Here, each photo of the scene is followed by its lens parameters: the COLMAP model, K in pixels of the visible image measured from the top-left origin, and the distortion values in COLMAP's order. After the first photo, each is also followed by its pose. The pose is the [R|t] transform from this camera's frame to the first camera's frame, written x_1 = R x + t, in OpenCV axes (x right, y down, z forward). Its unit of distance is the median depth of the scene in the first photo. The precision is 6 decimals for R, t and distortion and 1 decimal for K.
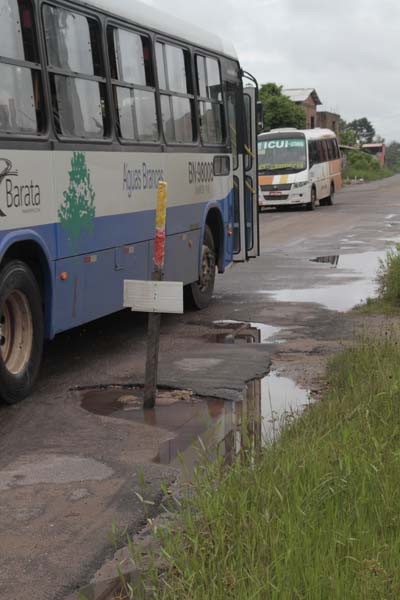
lens RADIAL K [[1335.3, 0, 200.0], [0, 1335.3, 300.0], [0, 0, 1]] dist [0.645373, 0.059335]
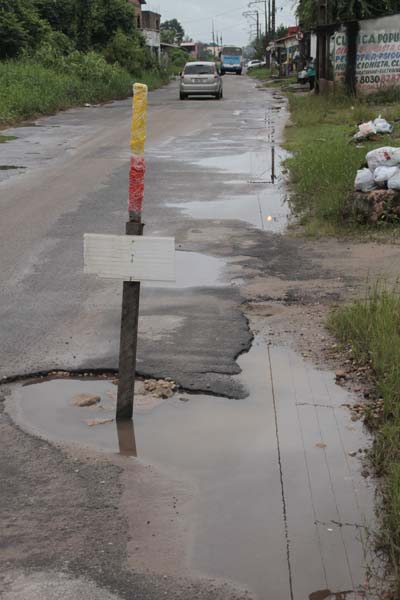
lens RADIAL K [[1121.4, 0, 200.0], [0, 1121.4, 300.0], [0, 0, 1]] dist [0.414876, 0.054142]
pose [[0.988715, -0.028787, 0.147014, -0.041590], [0.013073, 0.994200, 0.106753, -0.020730], [-0.149235, -0.103626, 0.983357, 0.216513]]
